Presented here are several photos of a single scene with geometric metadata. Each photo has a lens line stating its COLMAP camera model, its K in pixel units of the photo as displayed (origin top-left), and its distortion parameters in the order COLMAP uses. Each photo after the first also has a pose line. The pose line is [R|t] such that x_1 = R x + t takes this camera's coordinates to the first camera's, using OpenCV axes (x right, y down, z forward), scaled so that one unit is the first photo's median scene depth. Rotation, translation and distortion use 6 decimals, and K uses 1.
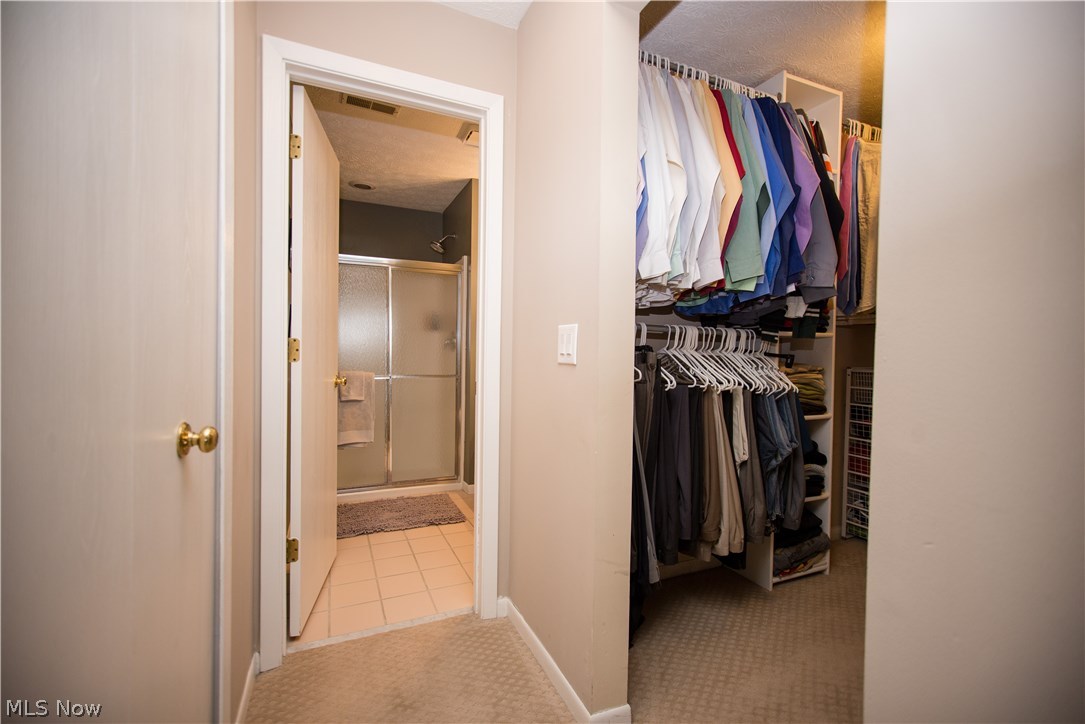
lens RADIAL K [[467.5, 0, 542.5], [0, 467.5, 362.0], [0, 0, 1]] dist [0.000682, 0.000071]
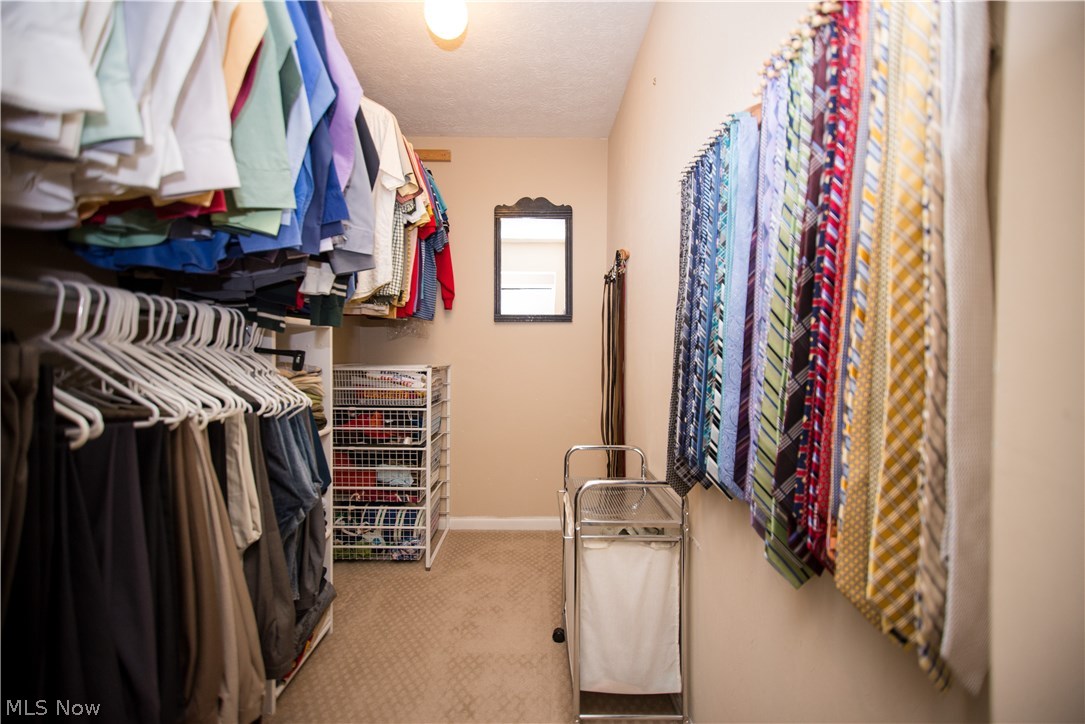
lens RADIAL K [[467.5, 0, 542.5], [0, 467.5, 362.0], [0, 0, 1]] dist [0.000682, 0.000071]
pose [[0.411299, -0.026441, 0.911117, 0.069289], [0.018253, 0.999618, 0.020769, -0.007566], [-0.911318, 0.008089, 0.411625, 0.445276]]
